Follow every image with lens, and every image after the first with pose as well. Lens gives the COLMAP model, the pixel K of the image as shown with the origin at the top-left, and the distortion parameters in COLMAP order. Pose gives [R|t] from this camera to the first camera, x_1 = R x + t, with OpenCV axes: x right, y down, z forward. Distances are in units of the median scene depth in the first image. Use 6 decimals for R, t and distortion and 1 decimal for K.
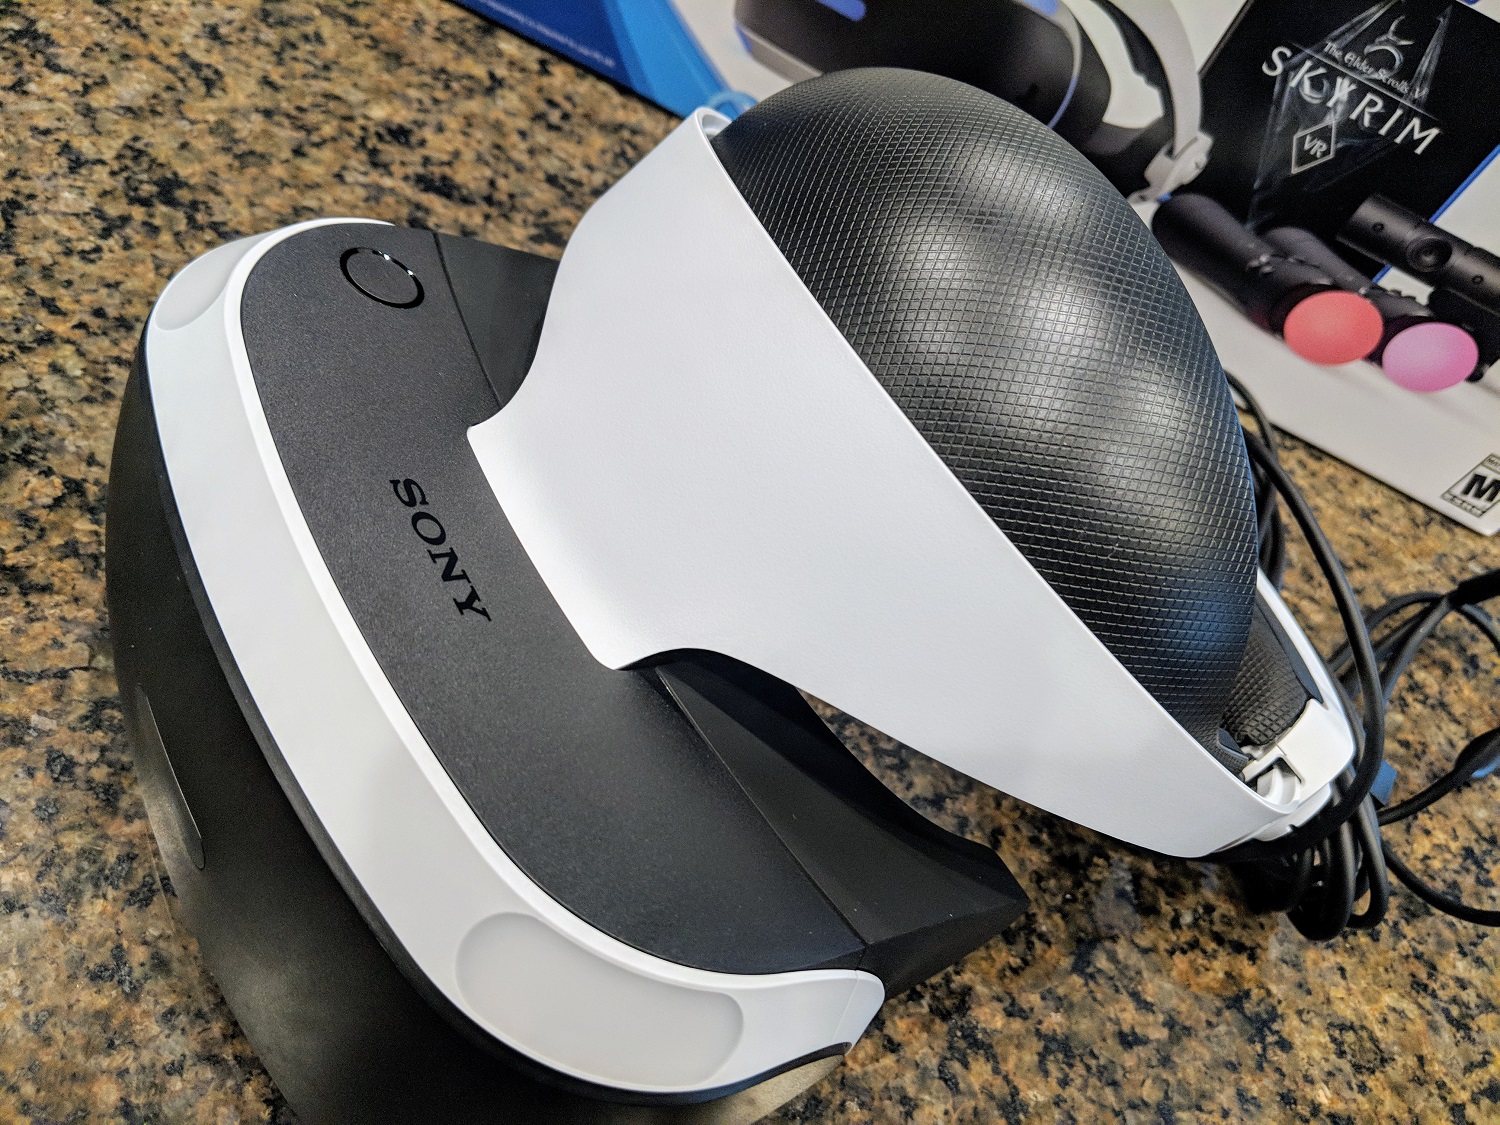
lens RADIAL K [[1267.9, 0, 728.0], [0, 1267.9, 581.4], [0, 0, 1]] dist [-0.016340, -0.027779]
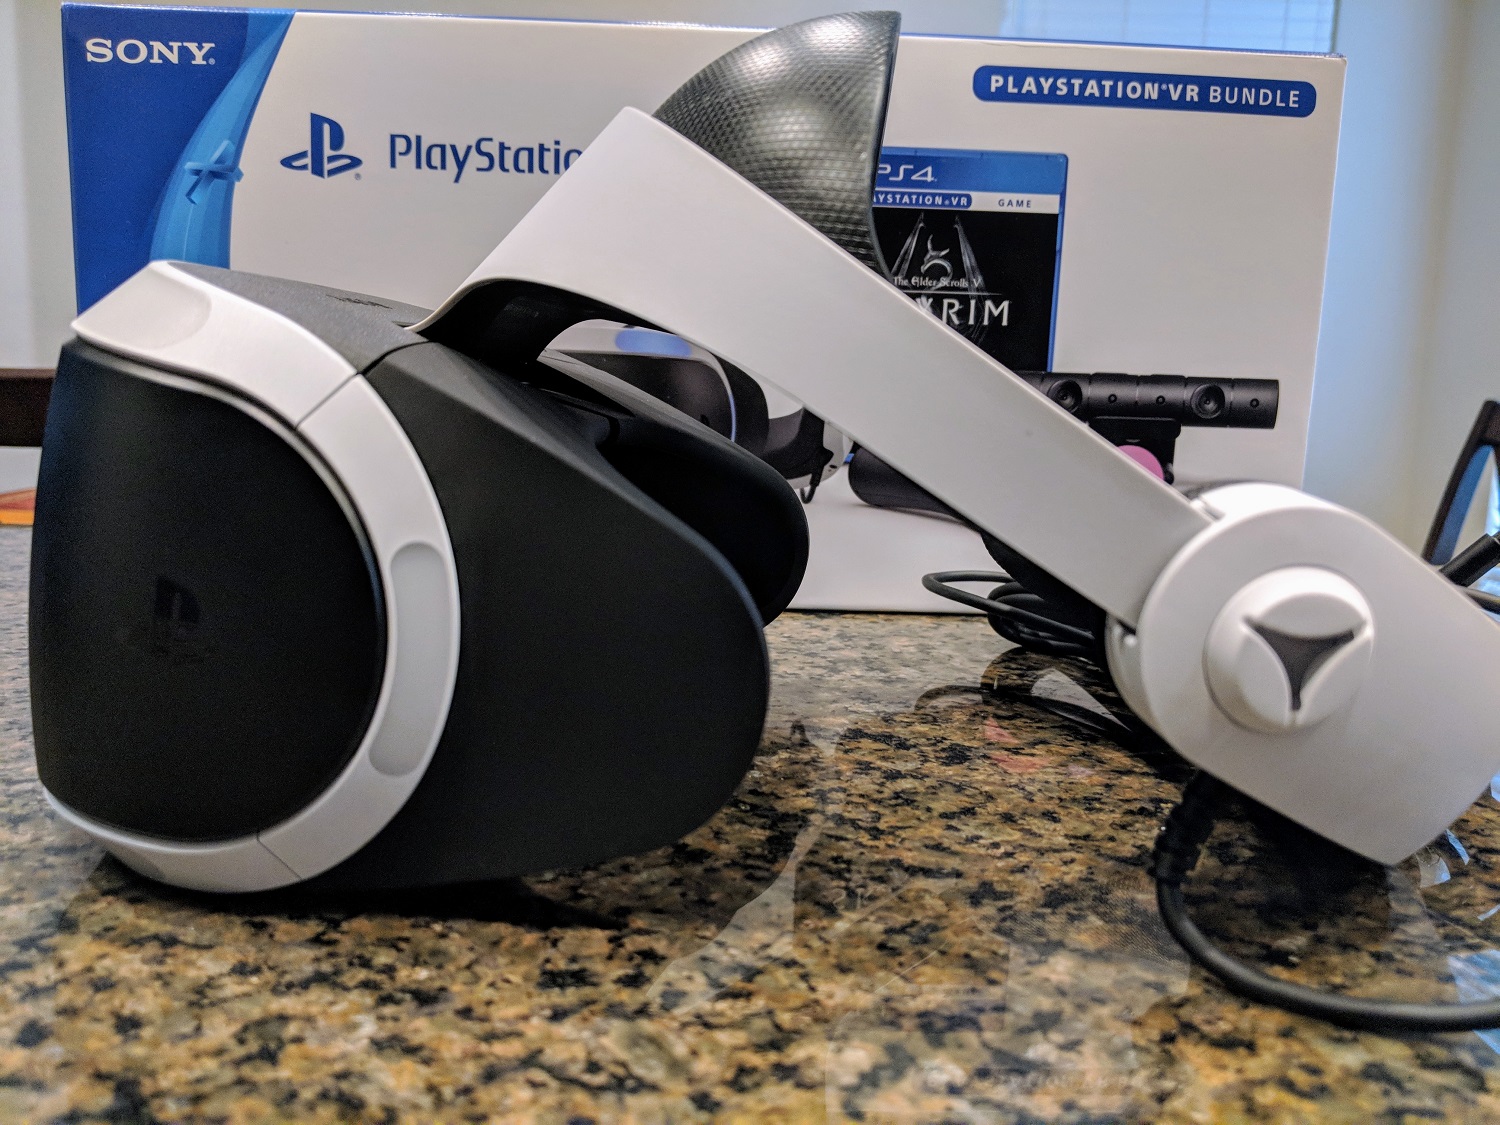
lens RADIAL K [[1253.0, 0, 745.5], [0, 1253.0, 561.4], [0, 0, 1]] dist [0.026119, -0.082207]
pose [[0.887512, -0.319694, 0.331842, -0.164453], [0.459254, 0.672377, -0.580513, 0.430731], [-0.037536, 0.667611, 0.743563, 0.263660]]
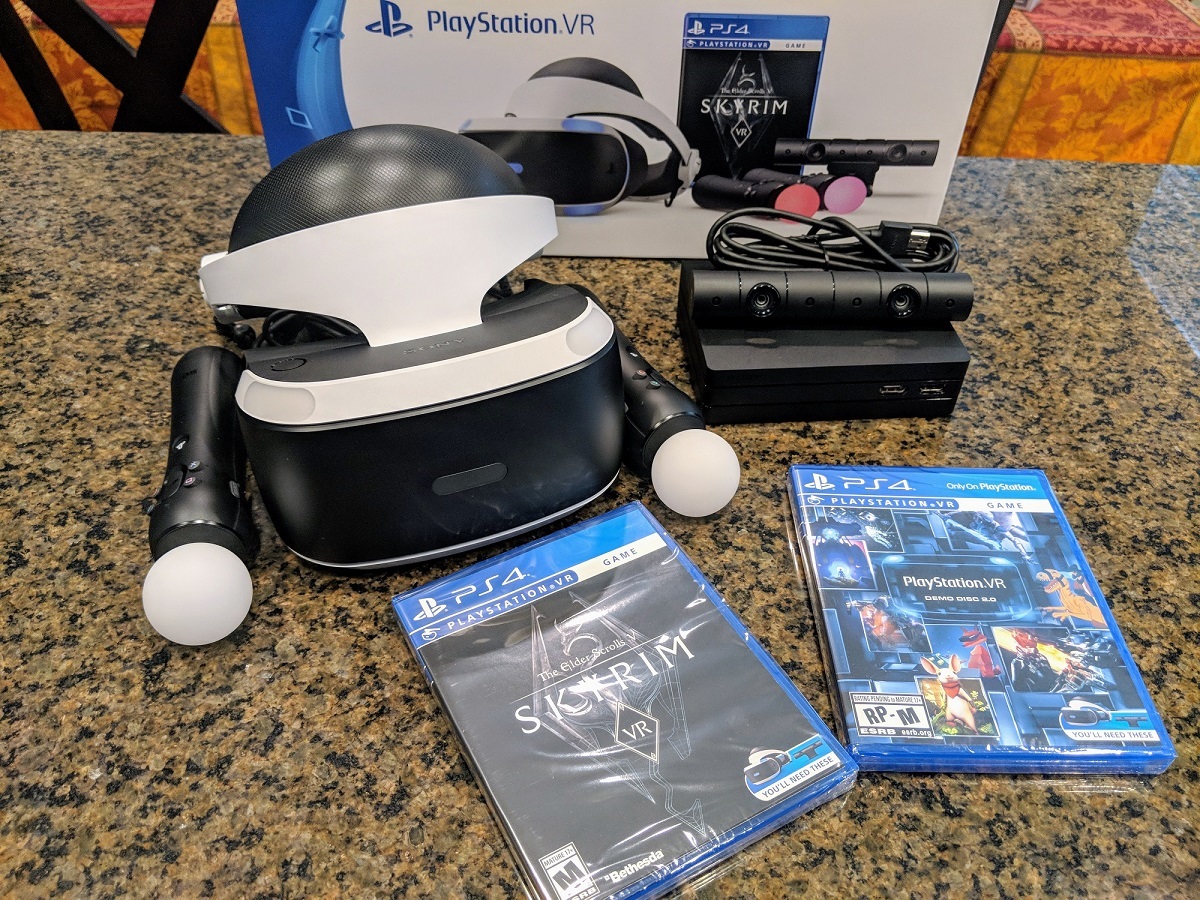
lens RADIAL K [[1002.4, 0, 596.4], [0, 1002.4, 449.1], [0, 0, 1]] dist [0.026119, -0.082207]
pose [[0.896414, -0.436572, 0.076469, -0.125236], [0.443170, 0.885432, -0.140040, 0.277046], [-0.006570, 0.159422, 0.987189, -0.632857]]
